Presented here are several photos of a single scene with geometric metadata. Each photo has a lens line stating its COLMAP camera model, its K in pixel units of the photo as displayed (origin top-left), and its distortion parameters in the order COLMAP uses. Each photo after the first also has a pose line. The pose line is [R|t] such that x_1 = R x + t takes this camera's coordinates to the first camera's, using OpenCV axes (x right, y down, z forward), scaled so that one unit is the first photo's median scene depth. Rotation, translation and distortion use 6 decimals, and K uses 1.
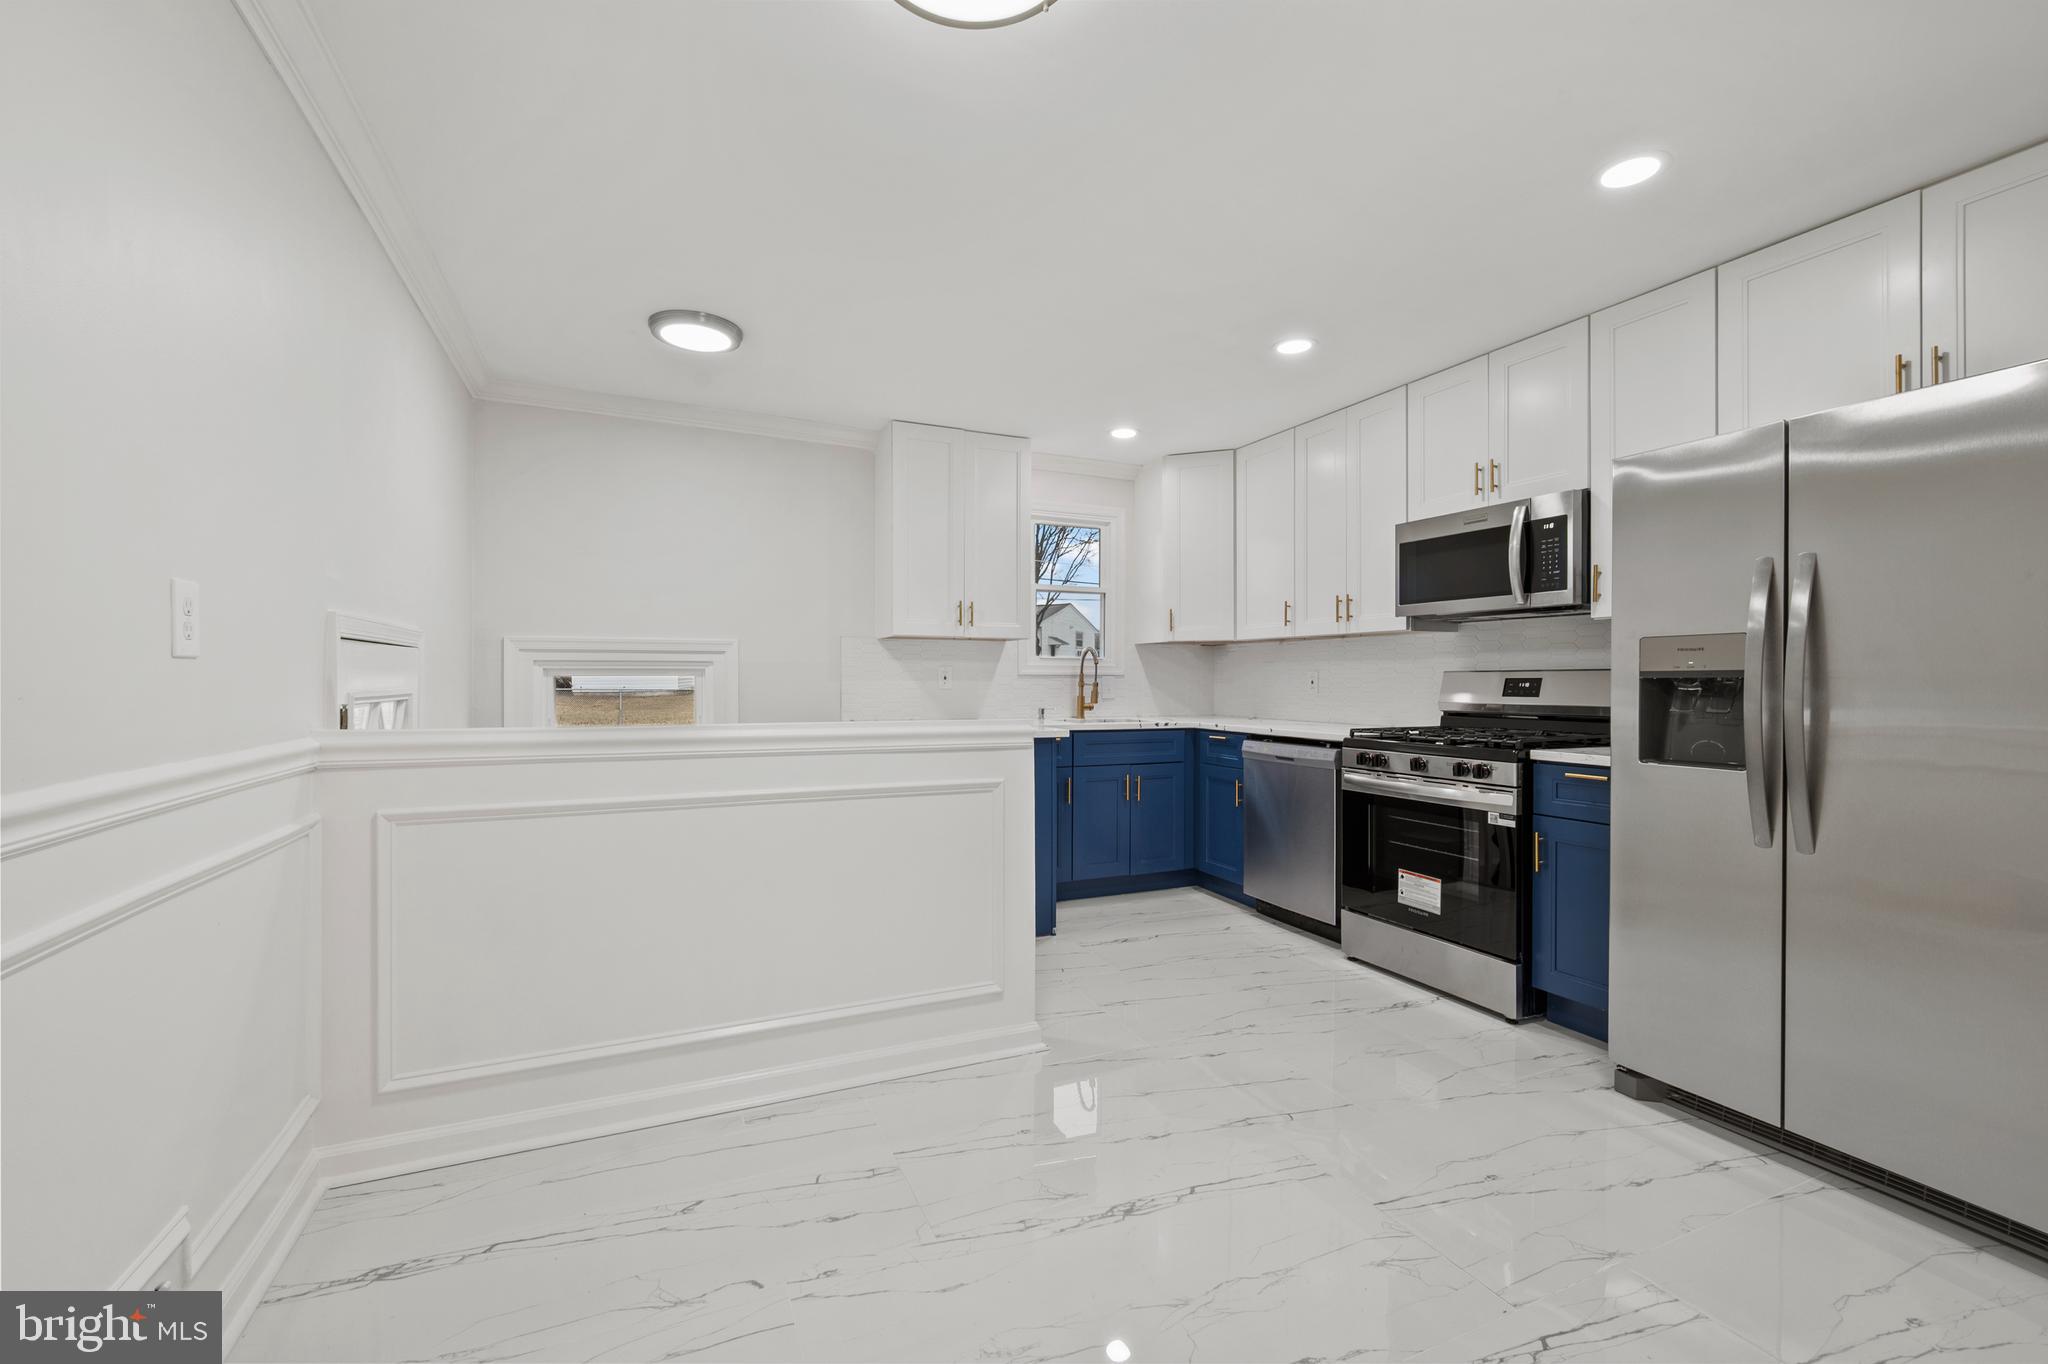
lens RADIAL K [[833.6, 0, 1024.0], [0, 833.6, 682.0], [0, 0, 1]] dist [0.000138, 0.000073]
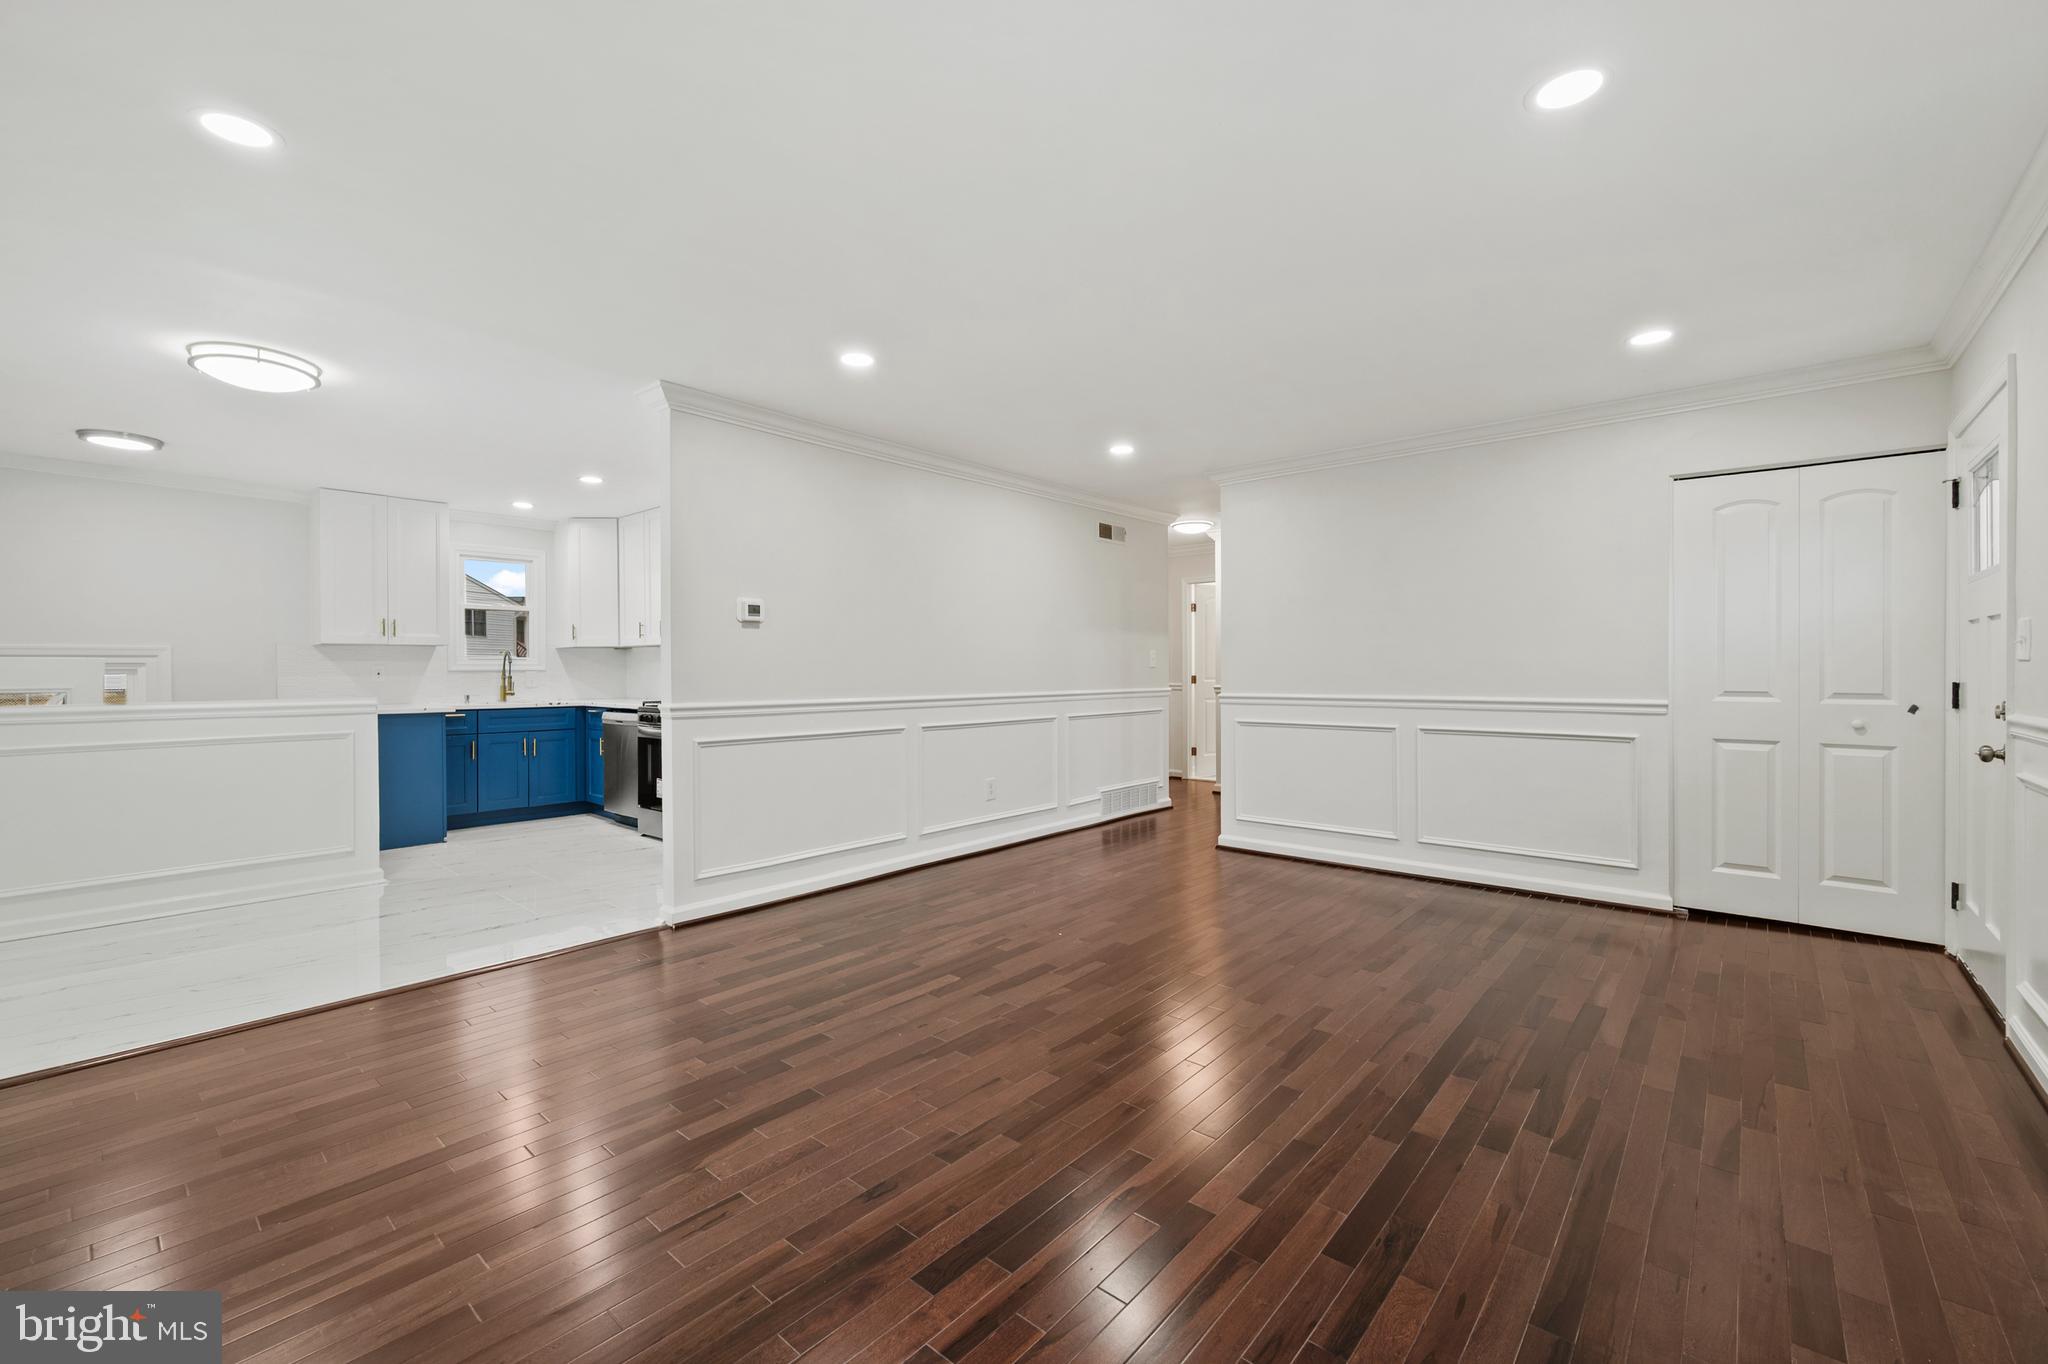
lens RADIAL K [[839.1, 0, 1016.6], [0, 839.1, 669.5], [0, 0, 1]] dist [0.001676, 0.000600]
pose [[0.912508, -0.007711, 0.408987, 0.343604], [0.009438, 0.999953, -0.002204, 0.001234], [-0.408950, 0.005872, 0.912538, -0.783449]]
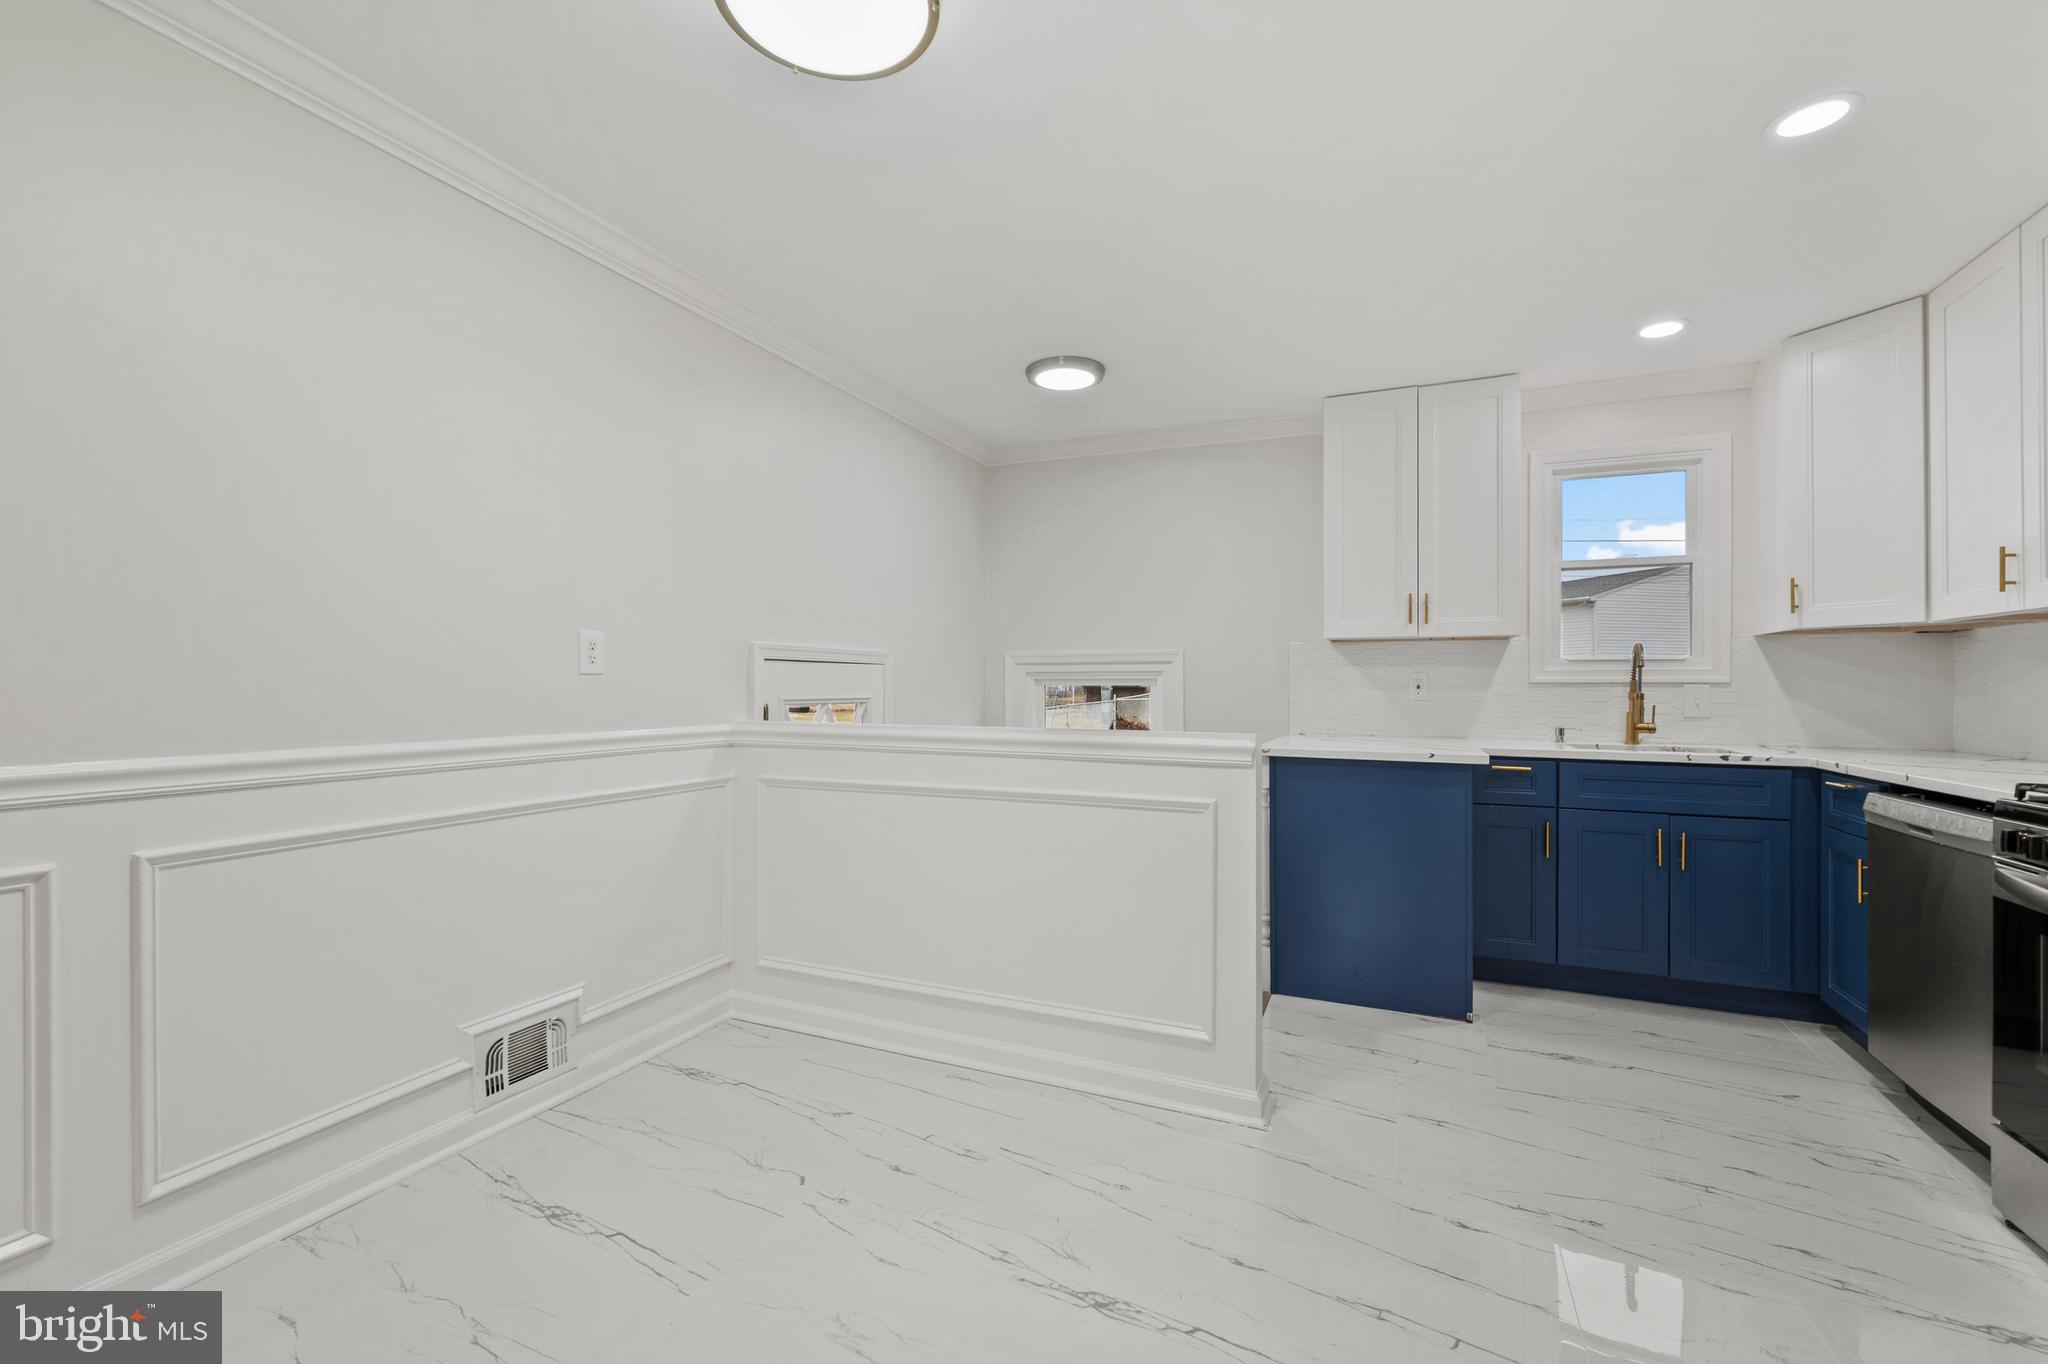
lens RADIAL K [[865.8, 0, 1027.5], [0, 865.8, 685.9], [0, 0, 1]] dist [-0.000842, -0.000177]
pose [[0.668347, -0.001488, -0.743848, 0.337069], [-0.004111, 0.999975, -0.005695, 0.000828], [0.743838, 0.006865, 0.668325, 0.156193]]
